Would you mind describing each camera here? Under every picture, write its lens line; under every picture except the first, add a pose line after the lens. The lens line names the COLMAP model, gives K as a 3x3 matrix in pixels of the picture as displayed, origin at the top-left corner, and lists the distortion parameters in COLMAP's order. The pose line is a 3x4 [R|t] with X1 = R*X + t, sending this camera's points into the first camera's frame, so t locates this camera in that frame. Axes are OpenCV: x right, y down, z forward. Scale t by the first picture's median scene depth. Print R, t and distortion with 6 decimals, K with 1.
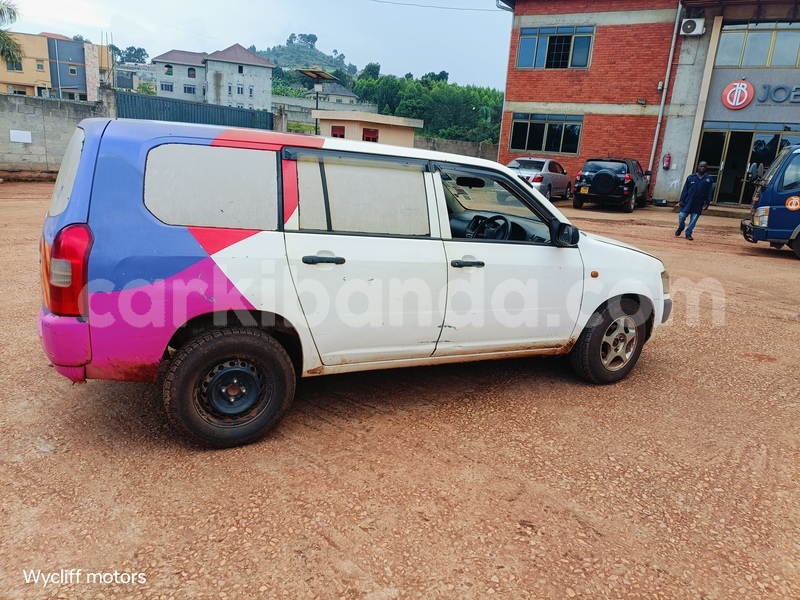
lens RADIAL K [[587.4, 0, 400.0], [0, 587.4, 300.0], [0, 0, 1]] dist [0.040469, -0.034941]
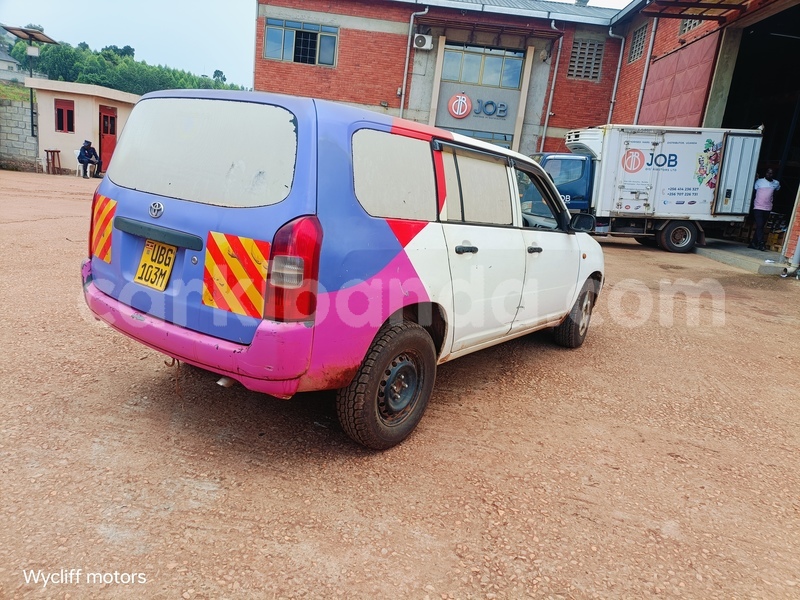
lens RADIAL K [[587.4, 0, 400.0], [0, 587.4, 300.0], [0, 0, 1]] dist [0.040469, -0.034941]
pose [[0.879204, -0.069802, 0.471305, -0.116000], [0.063096, 0.997555, 0.030038, -0.002886], [-0.472250, 0.003328, 0.881459, 0.023099]]
